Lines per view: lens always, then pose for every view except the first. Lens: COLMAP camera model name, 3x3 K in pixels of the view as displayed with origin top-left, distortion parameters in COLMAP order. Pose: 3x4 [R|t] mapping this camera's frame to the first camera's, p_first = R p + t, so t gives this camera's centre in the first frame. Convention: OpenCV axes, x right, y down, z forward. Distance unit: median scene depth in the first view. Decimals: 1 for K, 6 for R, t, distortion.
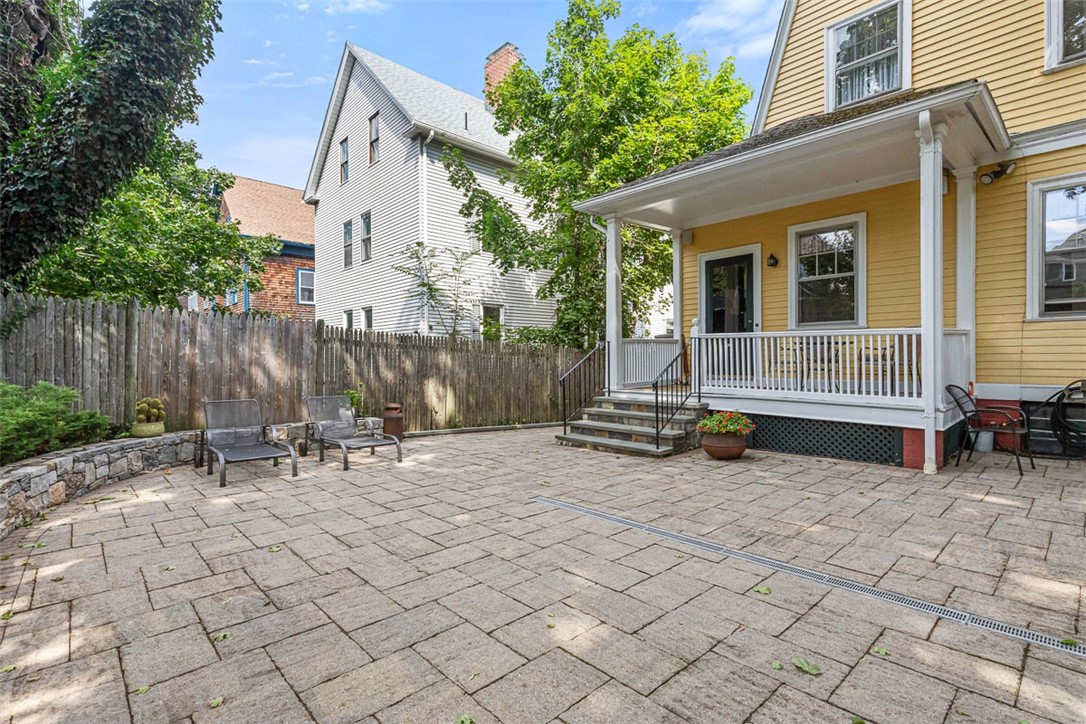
lens RADIAL K [[522.6, 0, 543.0], [0, 522.6, 362.0], [0, 0, 1]] dist [0.022923, 0.000014]
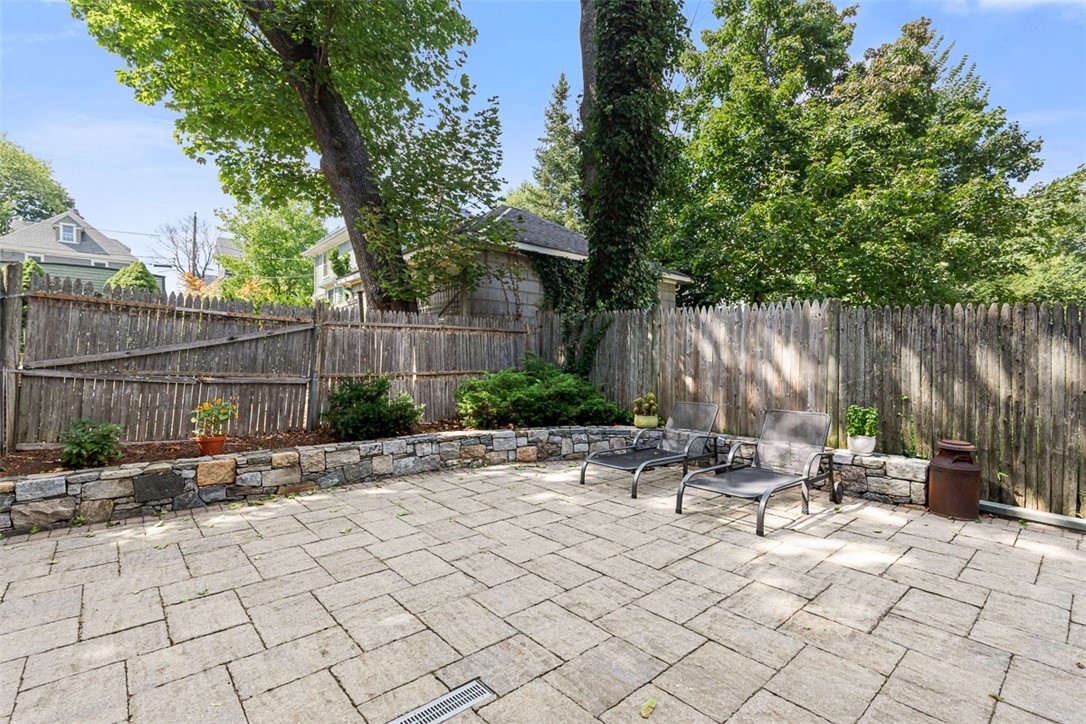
lens RADIAL K [[496.3, 0, 538.3], [0, 496.3, 371.0], [0, 0, 1]] dist [0.010589, -0.000322]
pose [[-0.021878, 0.025499, -0.999435, 0.367844], [-0.005023, 0.999659, 0.025615, -0.003159], [0.999748, 0.005581, -0.021742, 1.030860]]
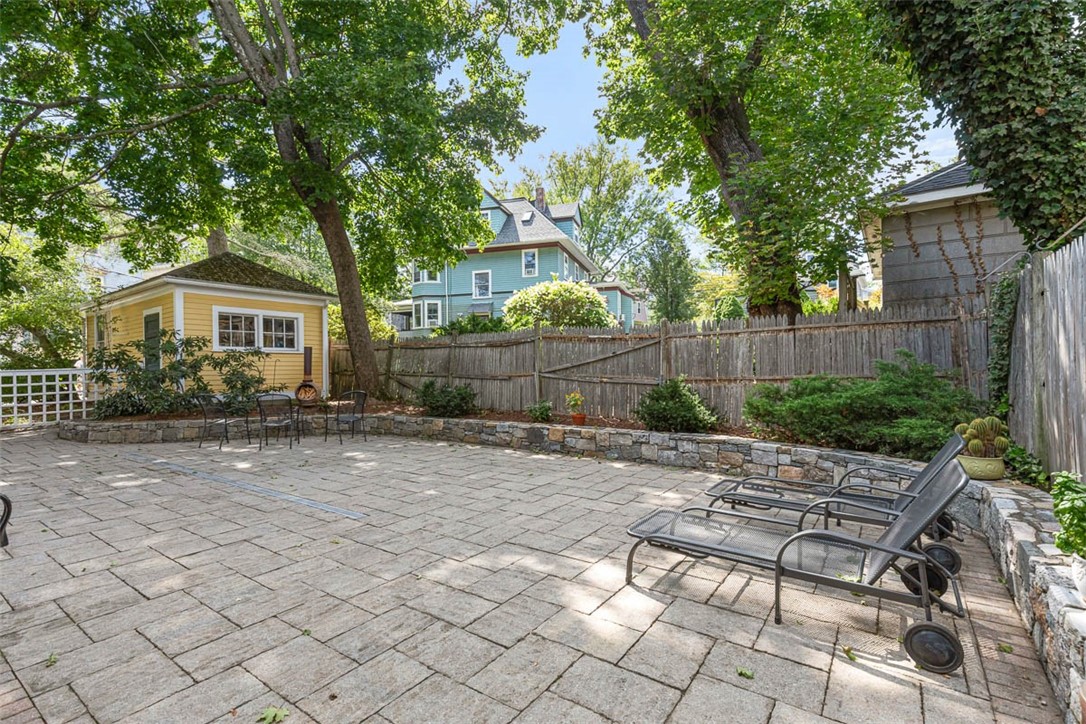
lens RADIAL K [[496.3, 0, 538.3], [0, 496.3, 371.0], [0, 0, 1]] dist [0.010589, -0.000322]
pose [[-0.979203, 0.023228, -0.201549, -0.152609], [0.021880, 0.999721, 0.008913, -0.003027], [0.201700, 0.004318, -0.979438, 1.908614]]
